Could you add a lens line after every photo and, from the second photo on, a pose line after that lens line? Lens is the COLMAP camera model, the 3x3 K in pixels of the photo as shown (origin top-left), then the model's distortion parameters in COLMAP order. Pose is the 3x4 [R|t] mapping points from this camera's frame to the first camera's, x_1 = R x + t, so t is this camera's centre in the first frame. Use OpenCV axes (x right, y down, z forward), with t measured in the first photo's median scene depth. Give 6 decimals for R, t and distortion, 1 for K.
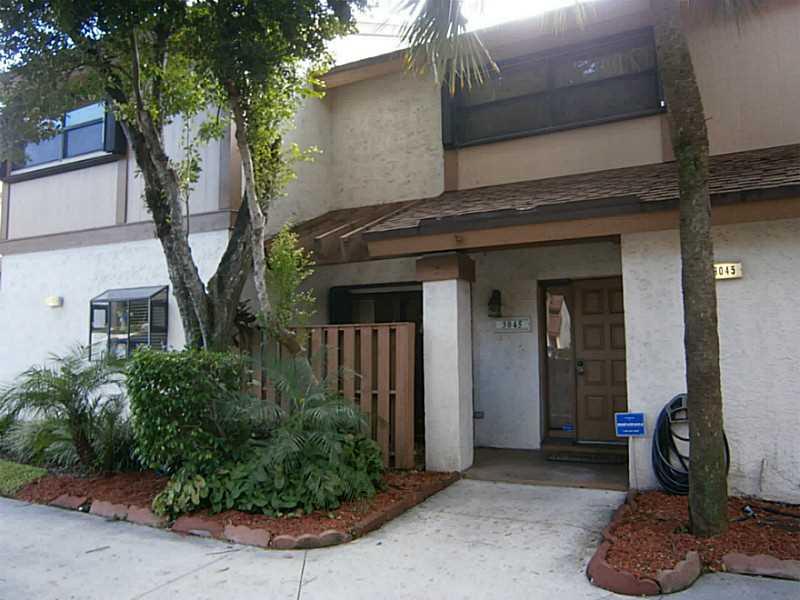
lens RADIAL K [[616.6, 0, 398.2], [0, 616.6, 299.4], [0, 0, 1]] dist [-0.054516, 0.027014]
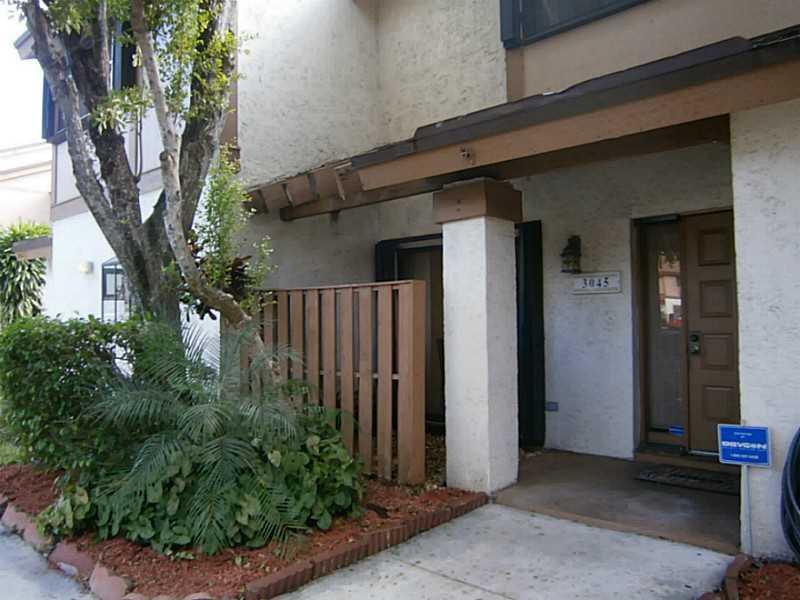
lens RADIAL K [[616.6, 0, 401.2], [0, 616.6, 300.3], [0, 0, 1]] dist [-0.054516, 0.027014]
pose [[0.965294, -0.007135, -0.261068, 0.183515], [0.020898, 0.998532, 0.049979, 0.024559], [0.260328, -0.053700, 0.964026, 0.305095]]
